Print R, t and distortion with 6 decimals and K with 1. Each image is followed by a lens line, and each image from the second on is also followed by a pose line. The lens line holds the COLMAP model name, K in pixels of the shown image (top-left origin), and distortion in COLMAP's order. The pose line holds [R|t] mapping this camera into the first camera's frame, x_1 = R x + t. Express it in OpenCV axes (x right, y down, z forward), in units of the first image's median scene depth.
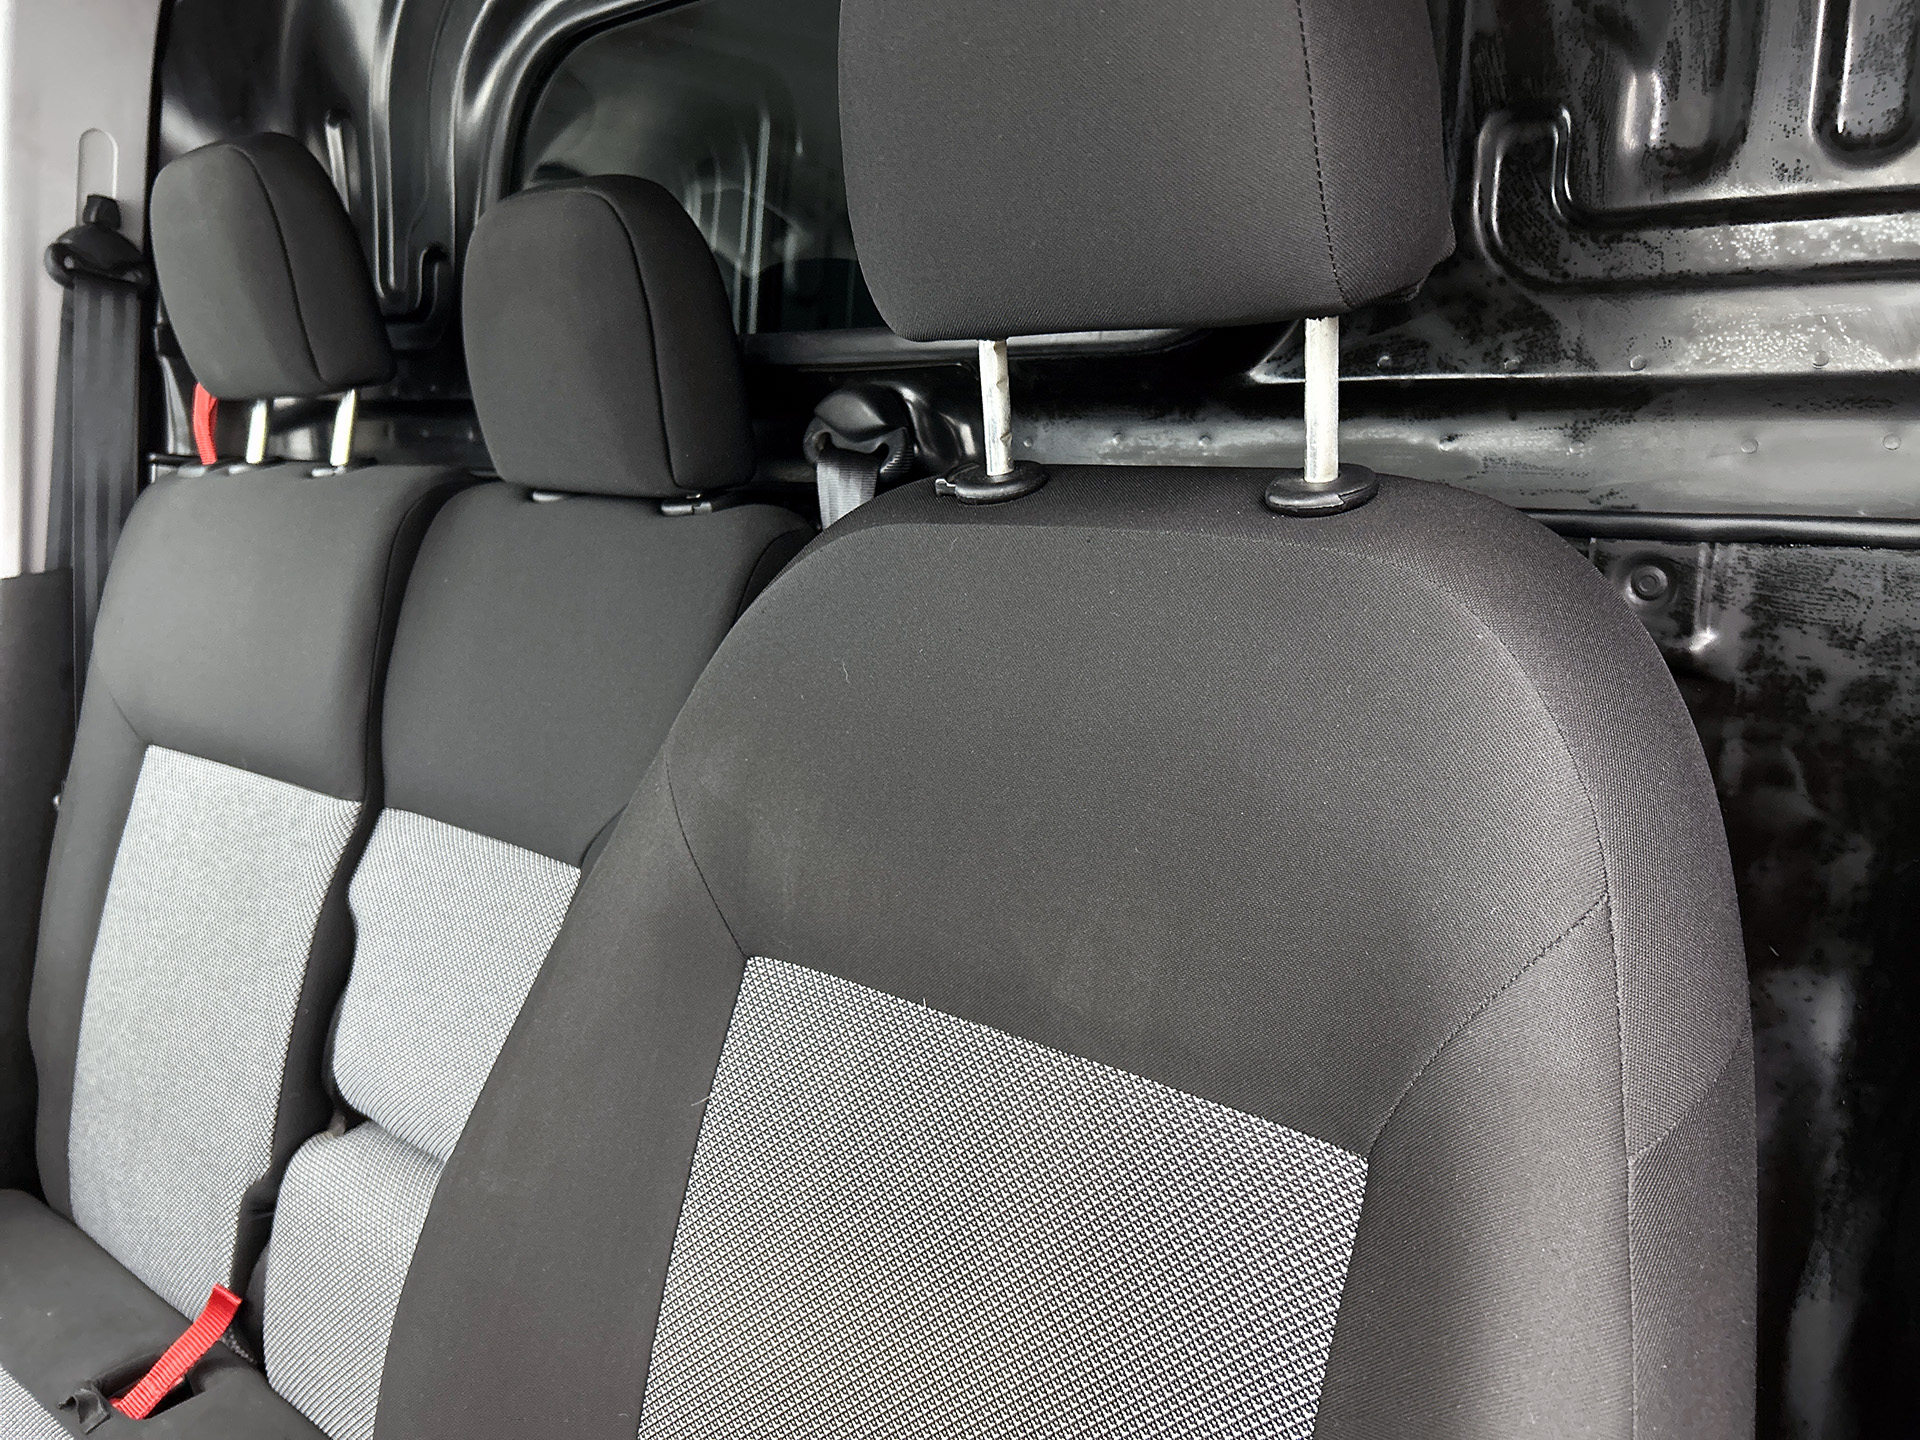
lens RADIAL K [[1486.6, 0, 961.5], [0, 1486.6, 704.5], [0, 0, 1]] dist [0.056064, -0.064825]
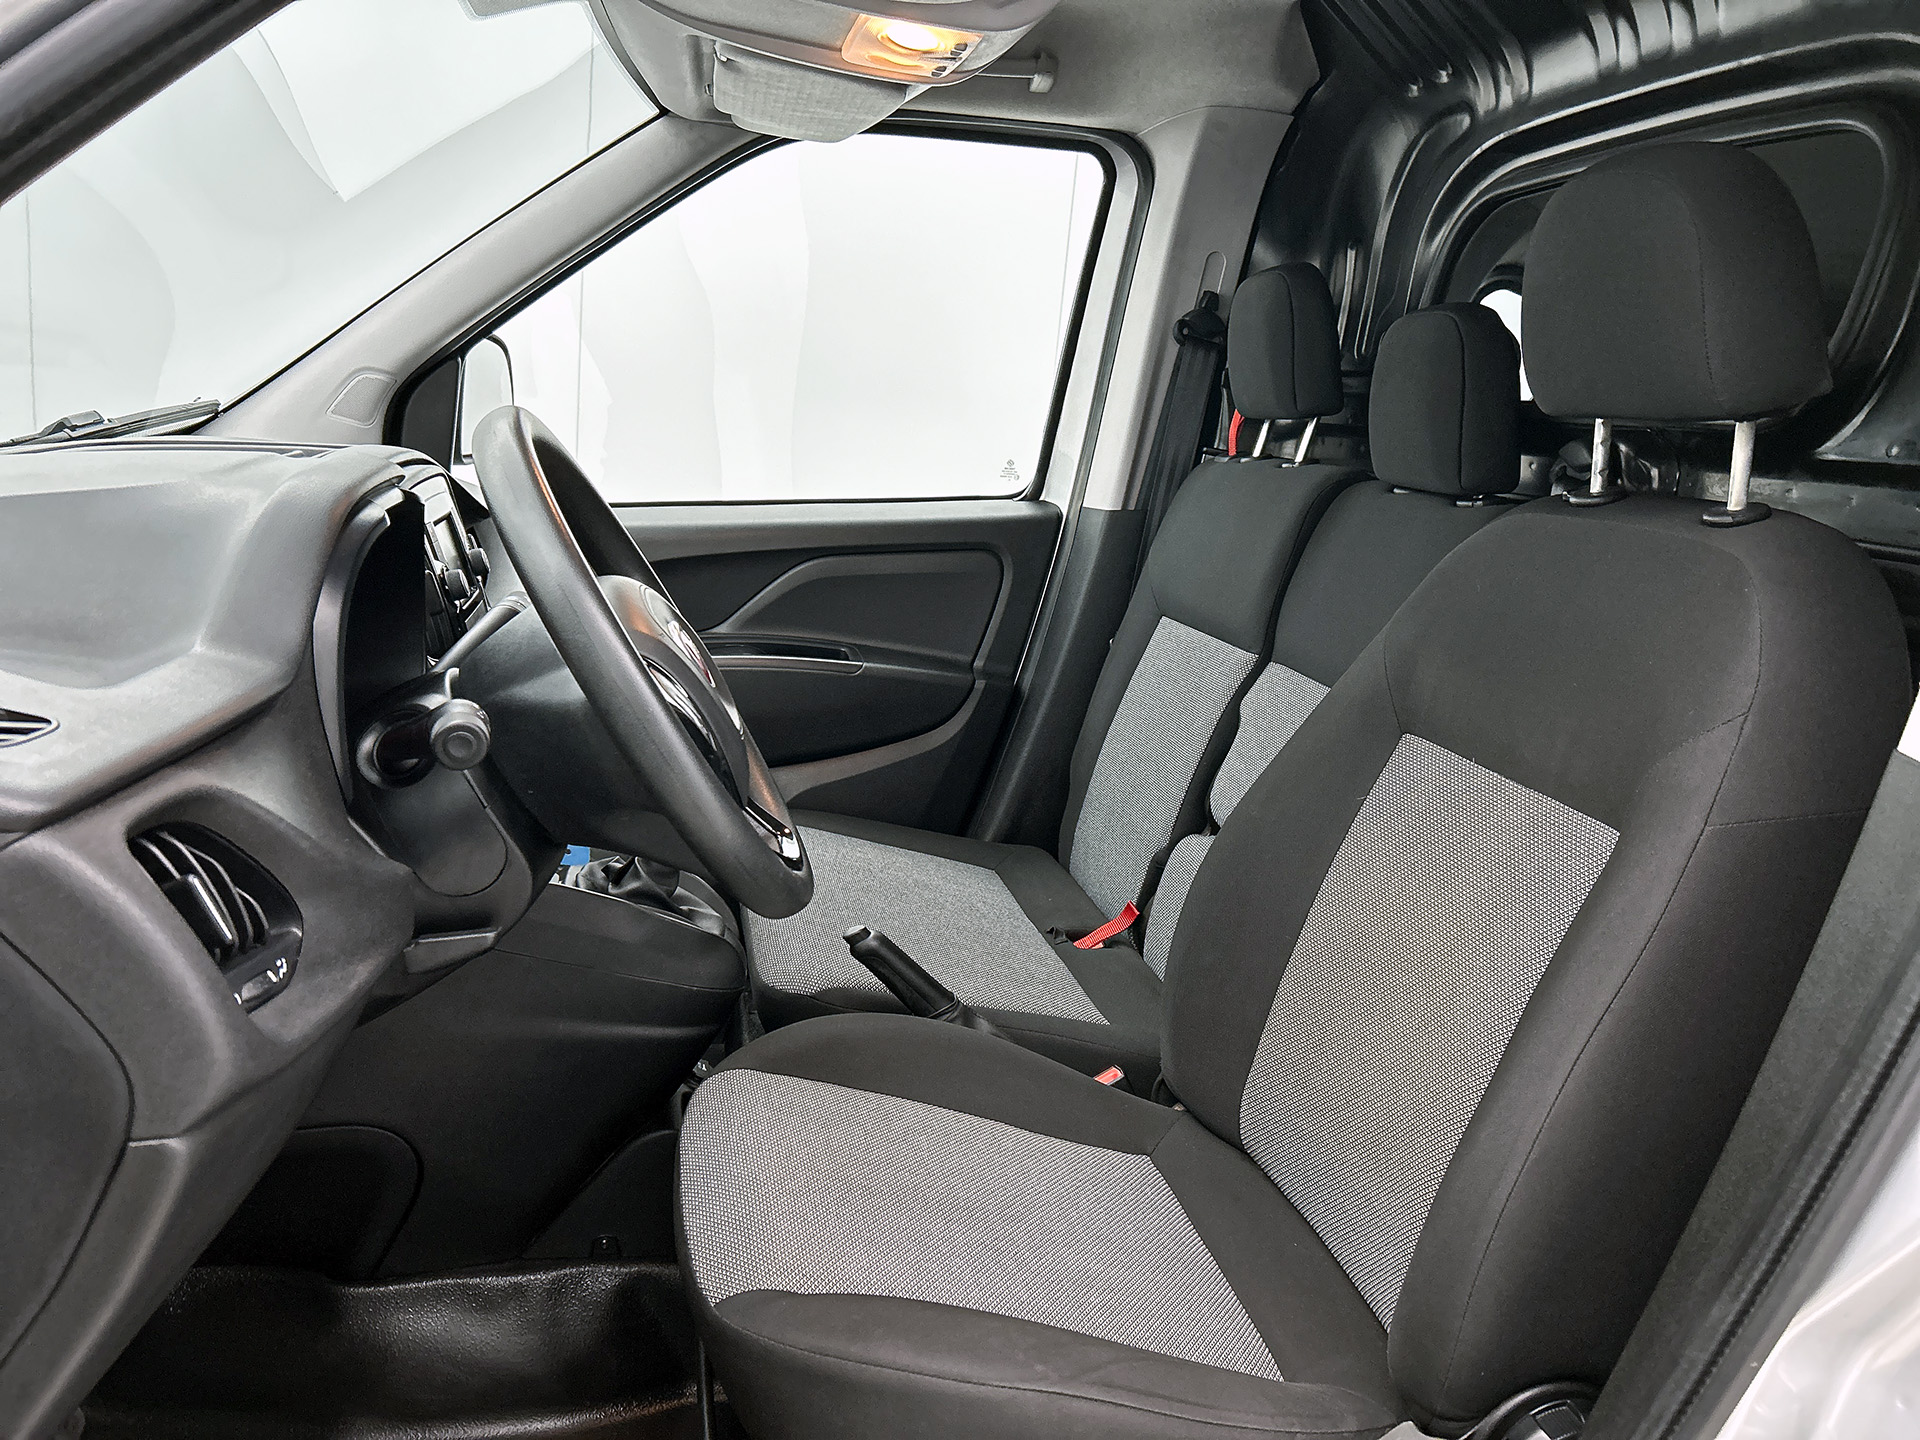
lens RADIAL K [[1486.6, 0, 961.5], [0, 1486.6, 704.5], [0, 0, 1]] dist [0.056064, -0.064825]
pose [[0.778300, 0.195588, -0.596653, 0.343977], [-0.207790, 0.976936, 0.049198, 0.101131], [0.592514, 0.085688, 0.800990, -0.534749]]
